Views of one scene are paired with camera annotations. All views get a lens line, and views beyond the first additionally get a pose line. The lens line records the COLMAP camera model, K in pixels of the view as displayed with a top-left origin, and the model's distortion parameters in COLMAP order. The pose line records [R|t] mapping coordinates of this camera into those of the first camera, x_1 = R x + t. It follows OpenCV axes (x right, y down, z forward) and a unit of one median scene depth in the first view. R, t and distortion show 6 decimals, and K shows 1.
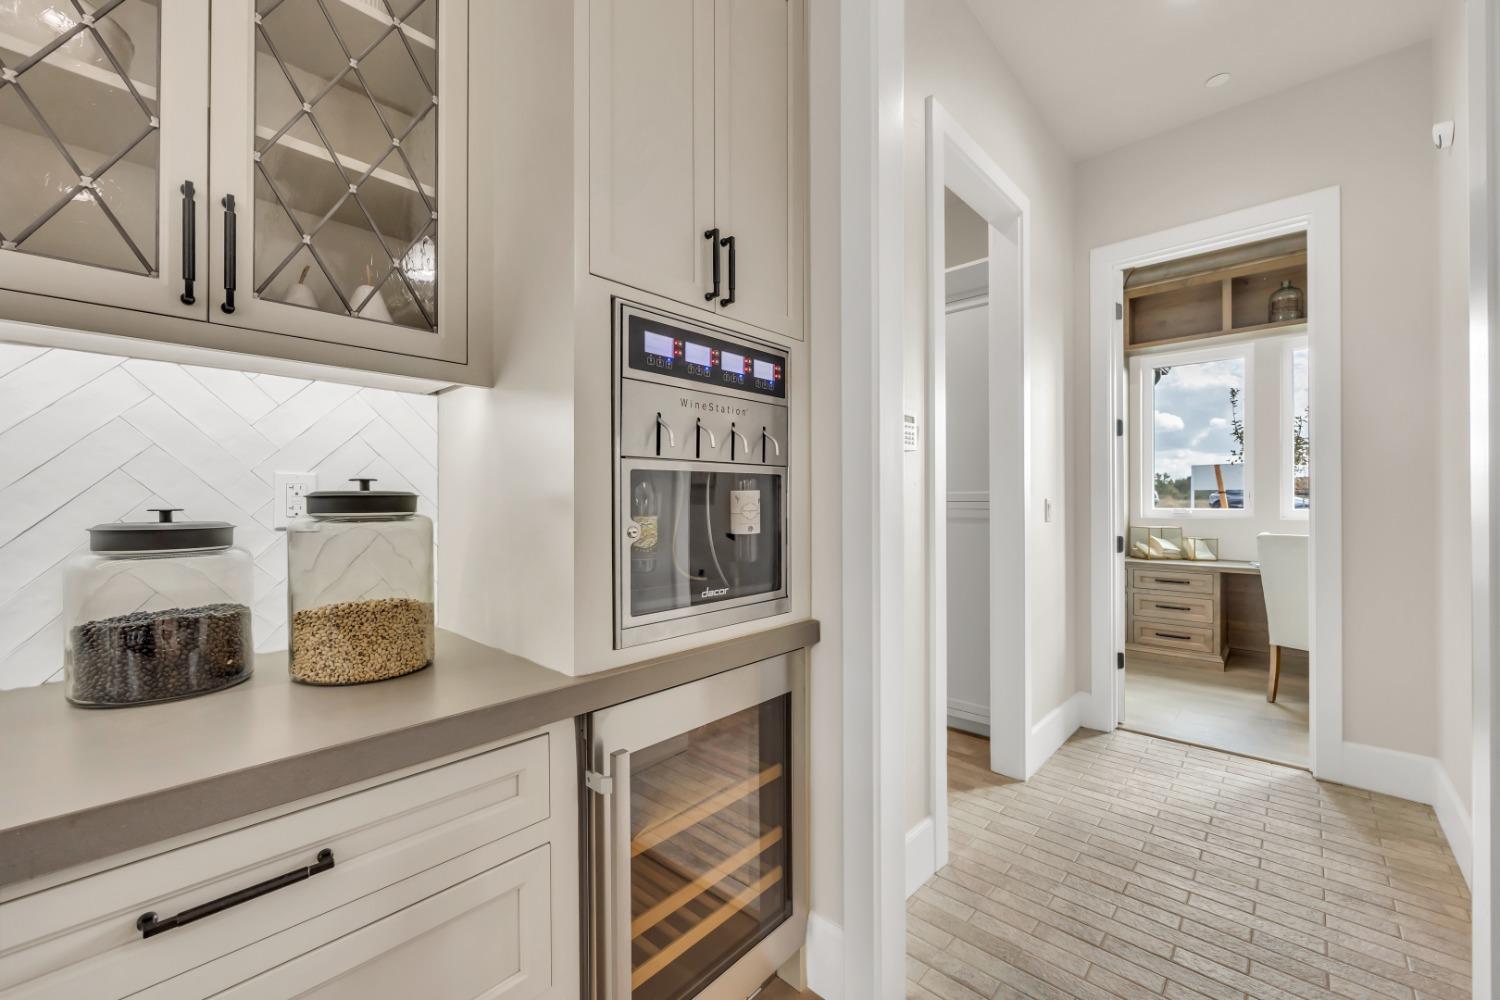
lens RADIAL K [[597.8, 0, 750.0], [0, 597.8, 500.0], [0, 0, 1]] dist [0.000961, 0.000024]
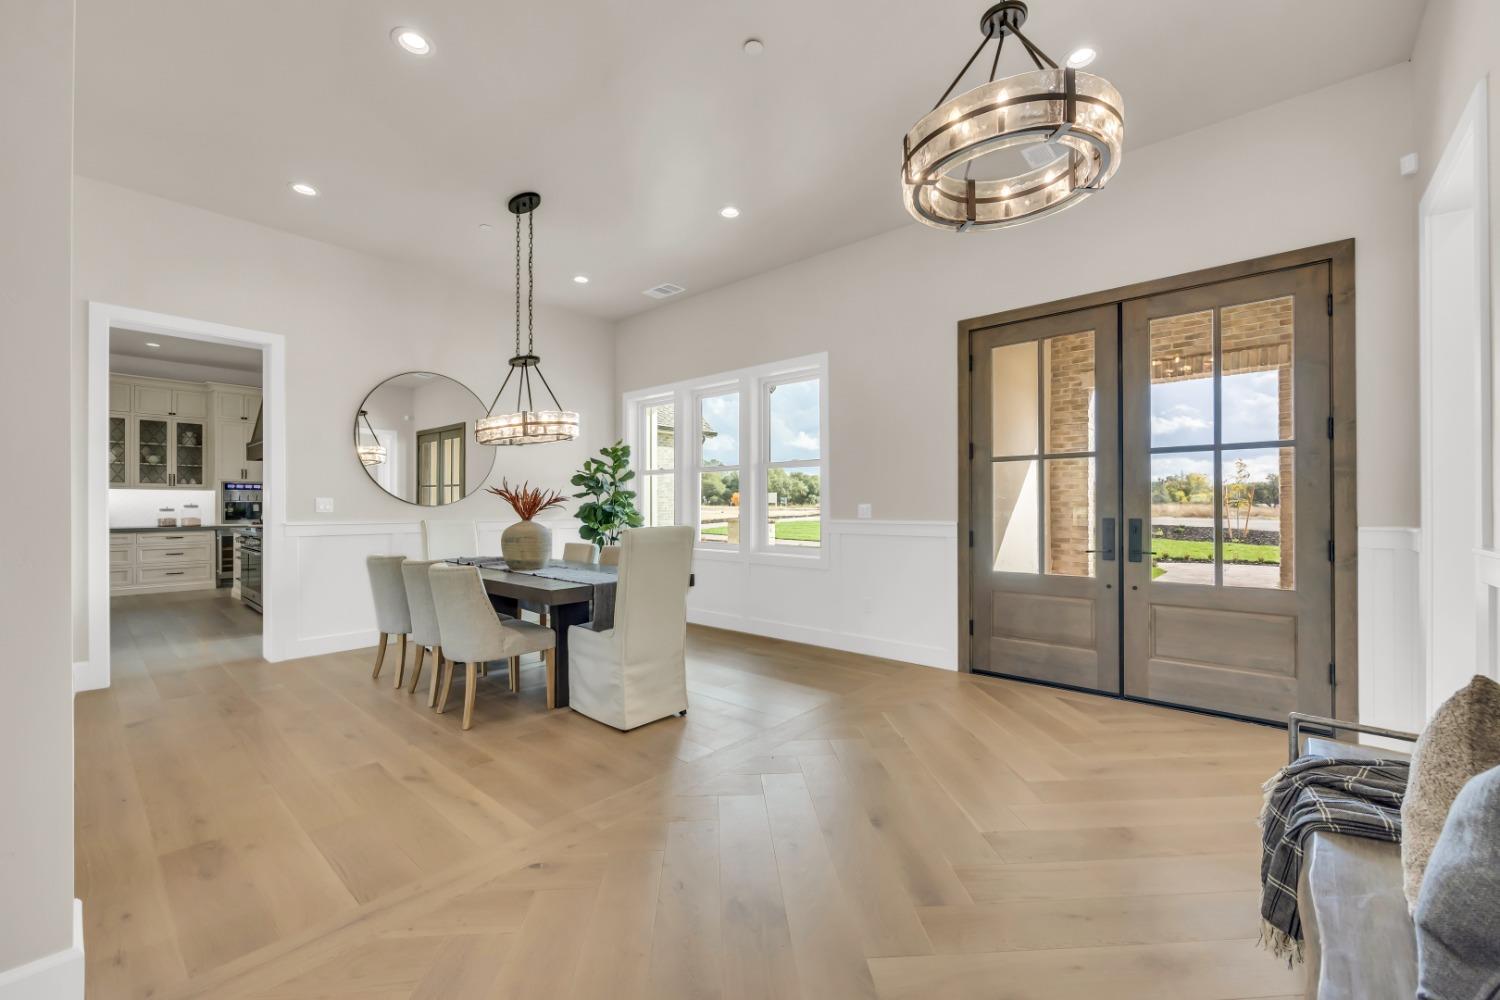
lens RADIAL K [[598.9, 0, 747.3], [0, 598.9, 506.3], [0, 0, 1]] dist [-0.000970, -0.000017]
pose [[0.999762, 0.000145, 0.021827, 6.315379], [-0.000230, 0.999992, 0.003869, -0.022124], [-0.021826, -0.003873, 0.999754, -6.853634]]
